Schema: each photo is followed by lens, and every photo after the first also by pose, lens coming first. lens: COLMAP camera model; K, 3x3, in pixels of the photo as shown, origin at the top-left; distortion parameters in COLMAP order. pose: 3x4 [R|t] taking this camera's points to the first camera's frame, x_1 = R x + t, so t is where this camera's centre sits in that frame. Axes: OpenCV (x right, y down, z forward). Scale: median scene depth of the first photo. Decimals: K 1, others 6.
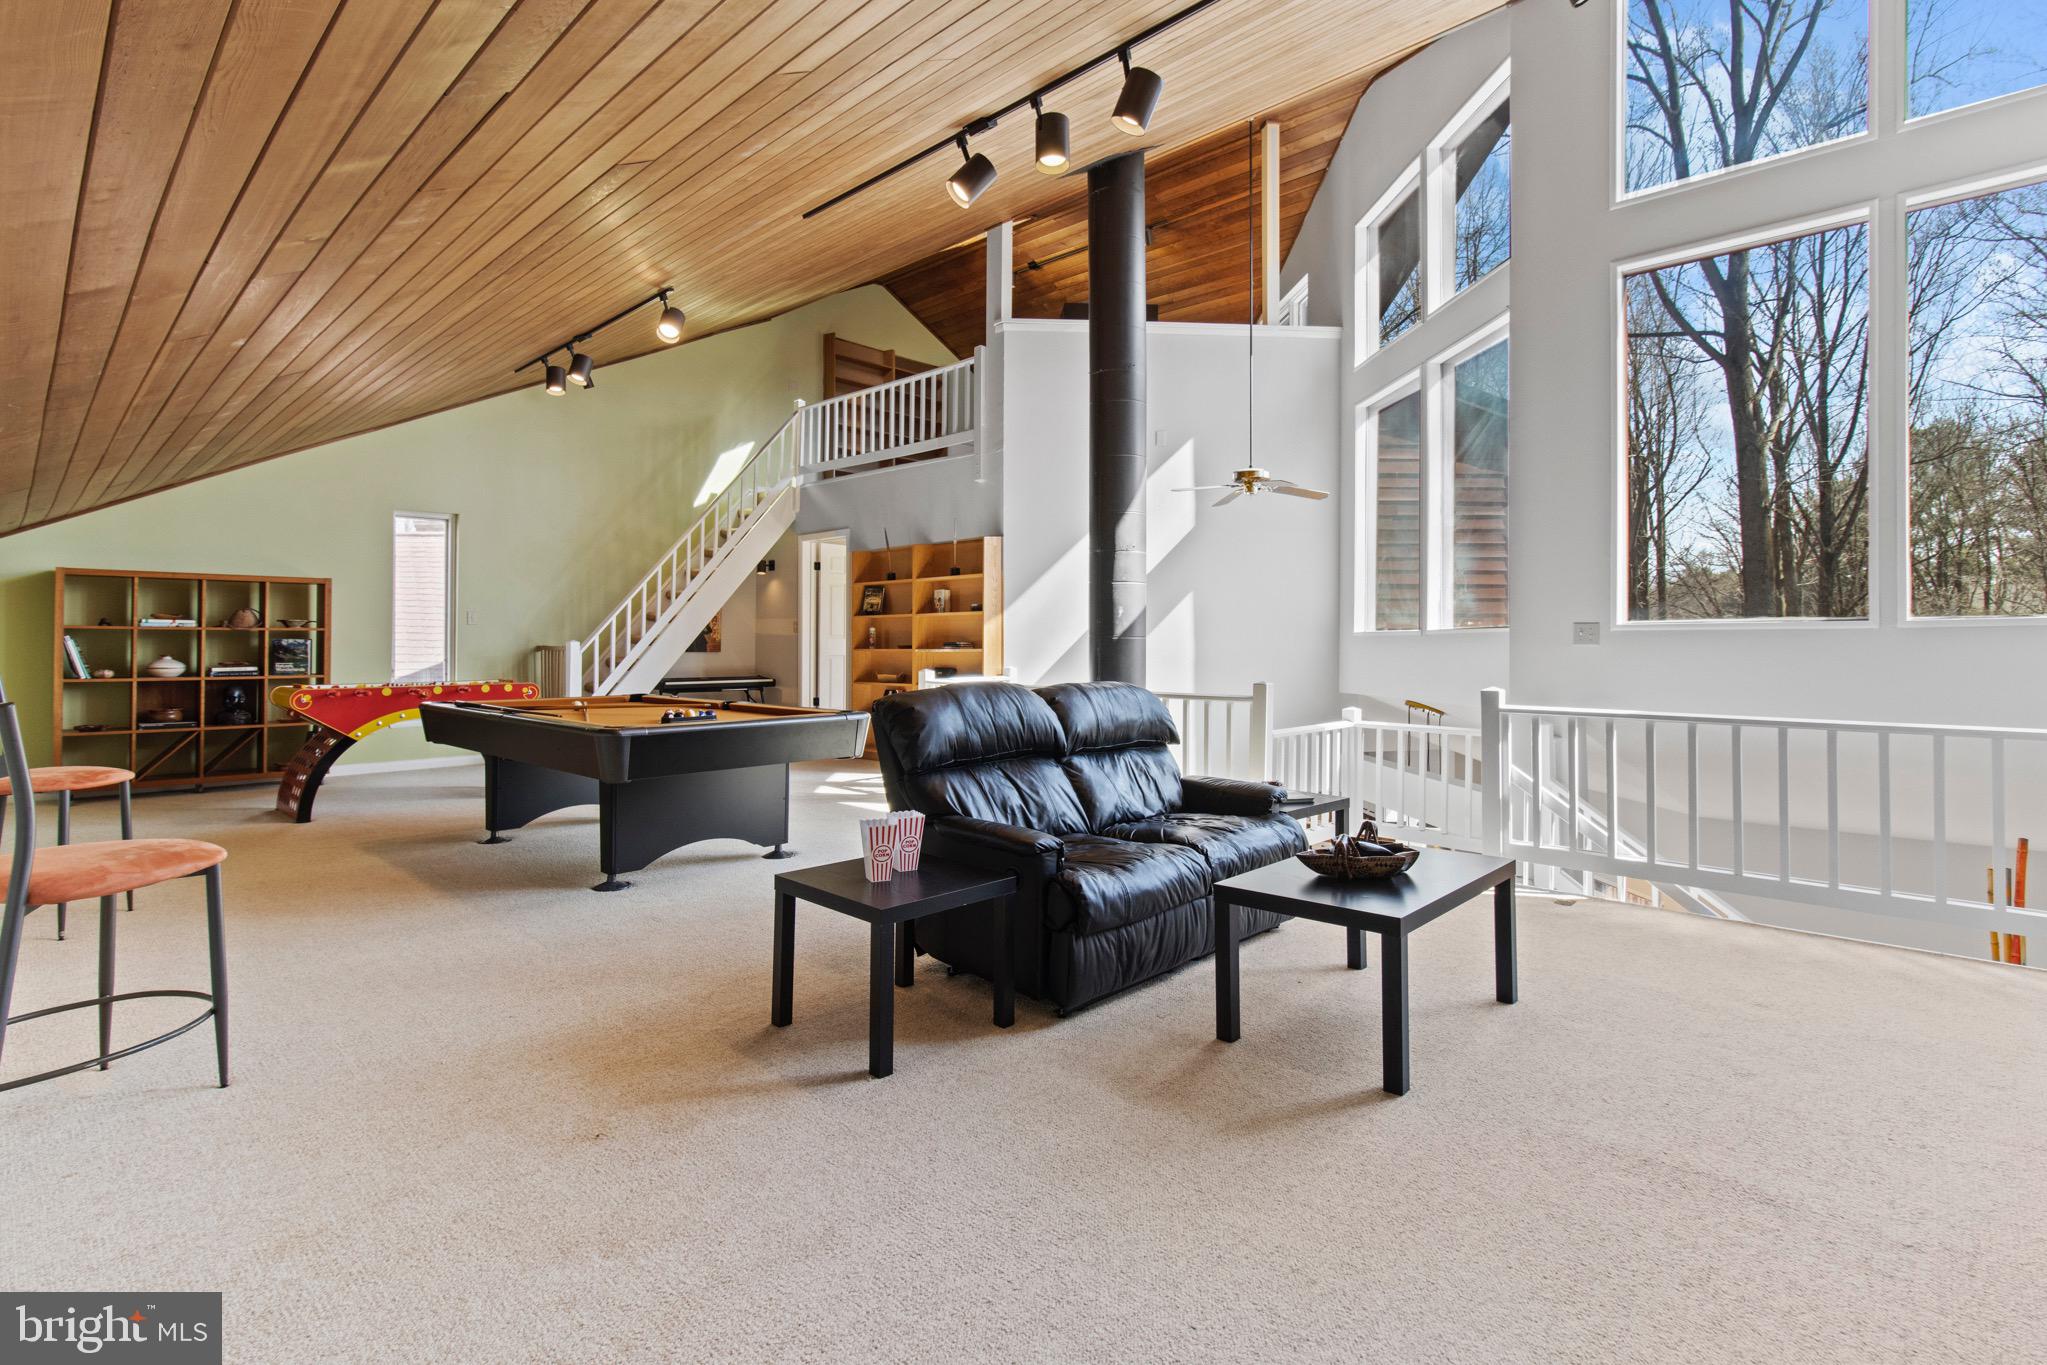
lens RADIAL K [[946.5, 0, 1023.3], [0, 946.5, 663.9], [0, 0, 1]] dist [0.002041, -0.000083]
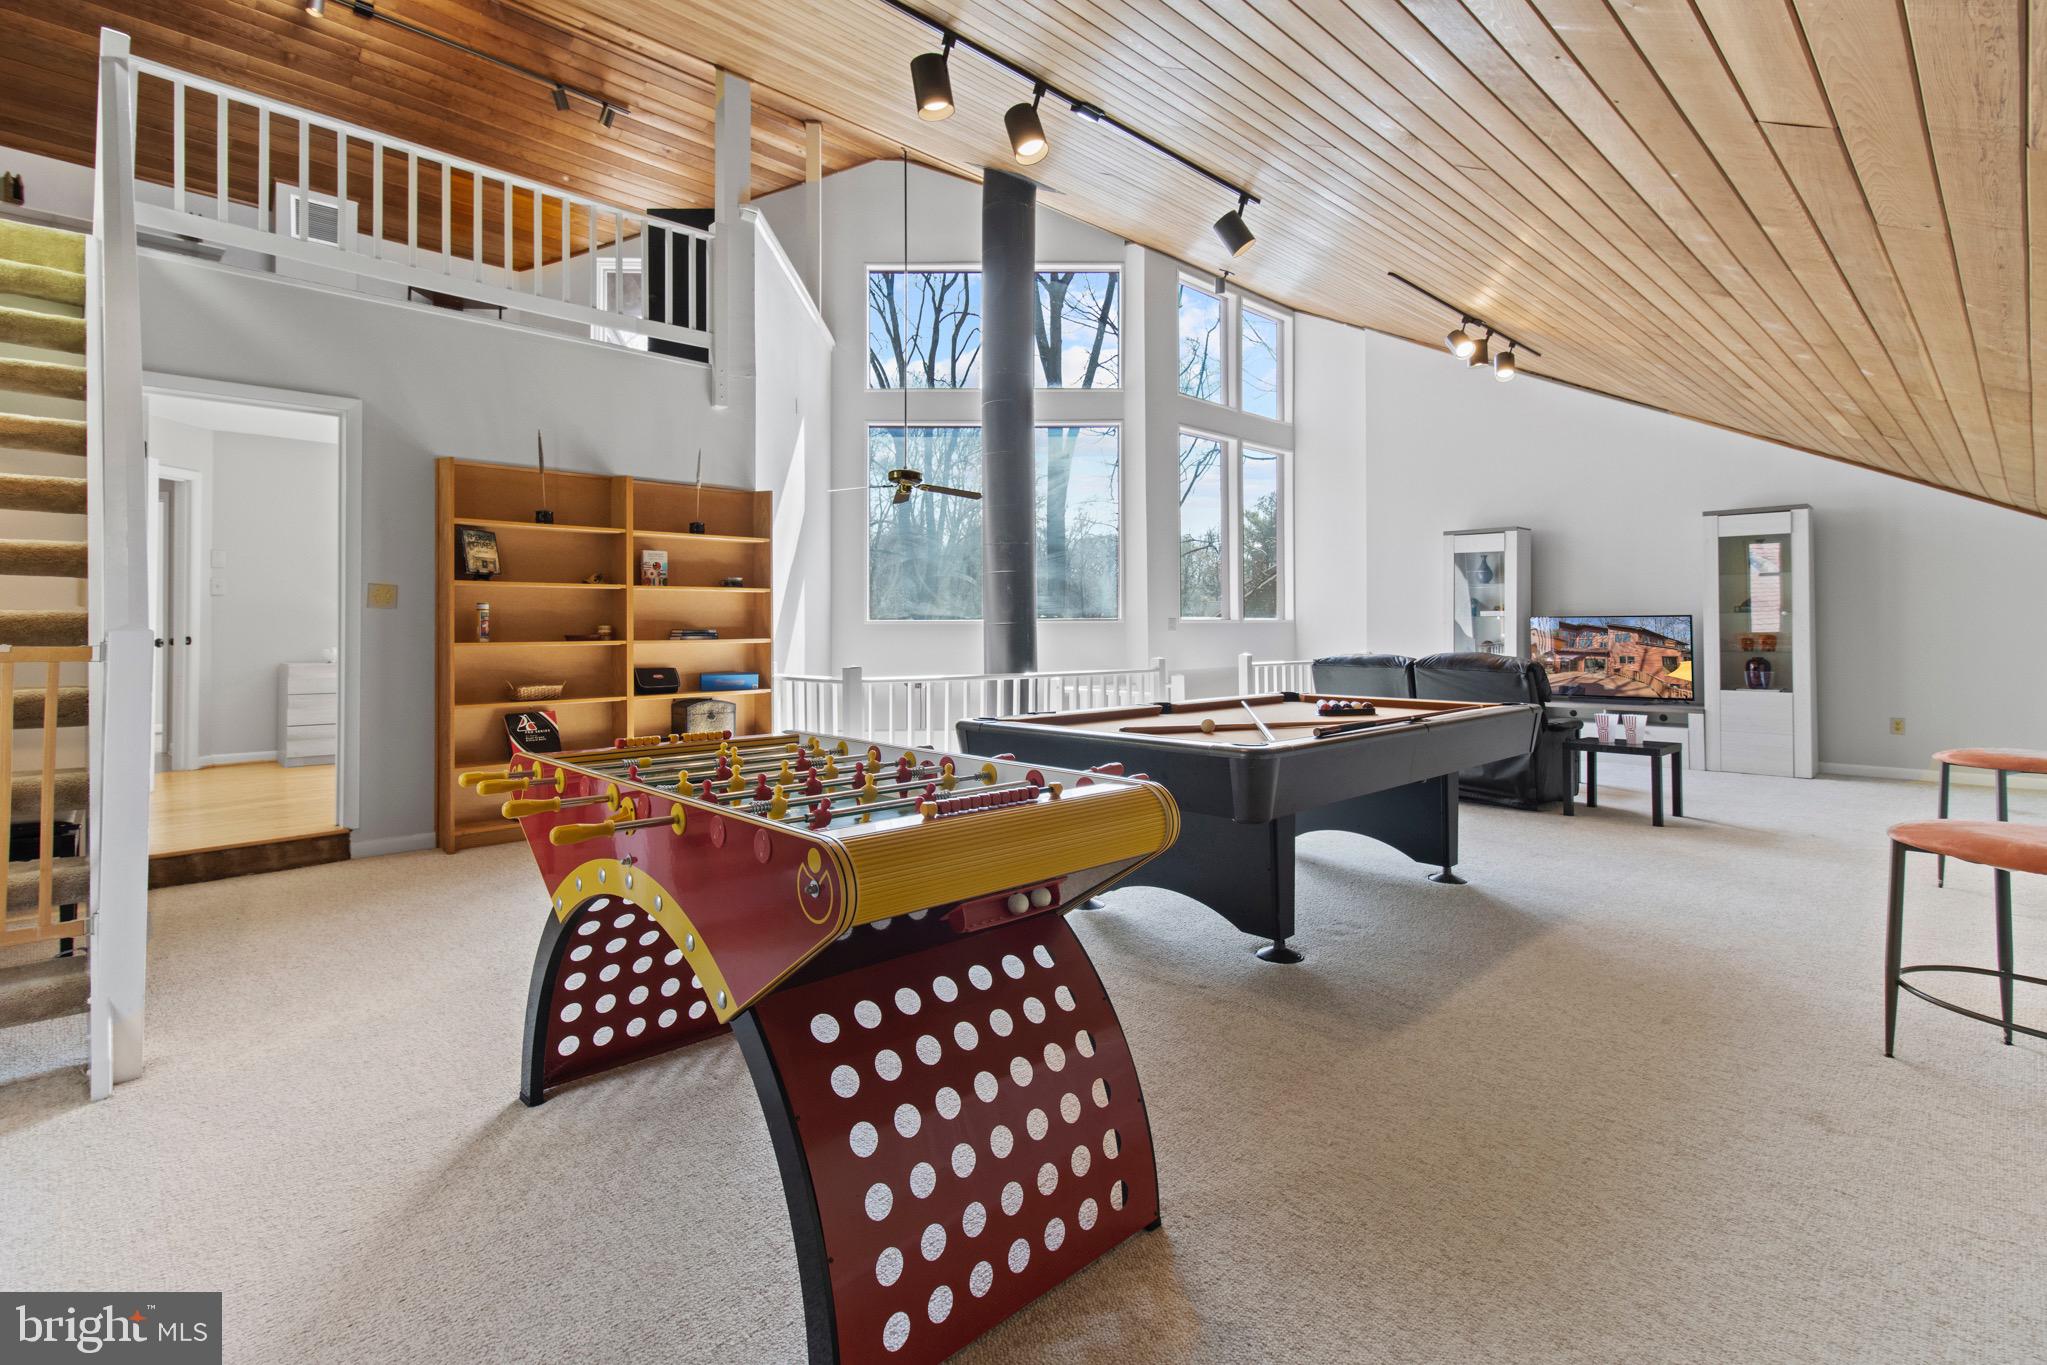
lens RADIAL K [[946.5, 0, 1021.9], [0, 946.5, 614.7], [0, 0, 1]] dist [0.002041, -0.000083]
pose [[0.071121, 0.005313, 0.997454, -0.735170], [0.015295, 0.999862, -0.006417, -0.025418], [-0.997350, 0.015713, 0.071030, 0.703086]]
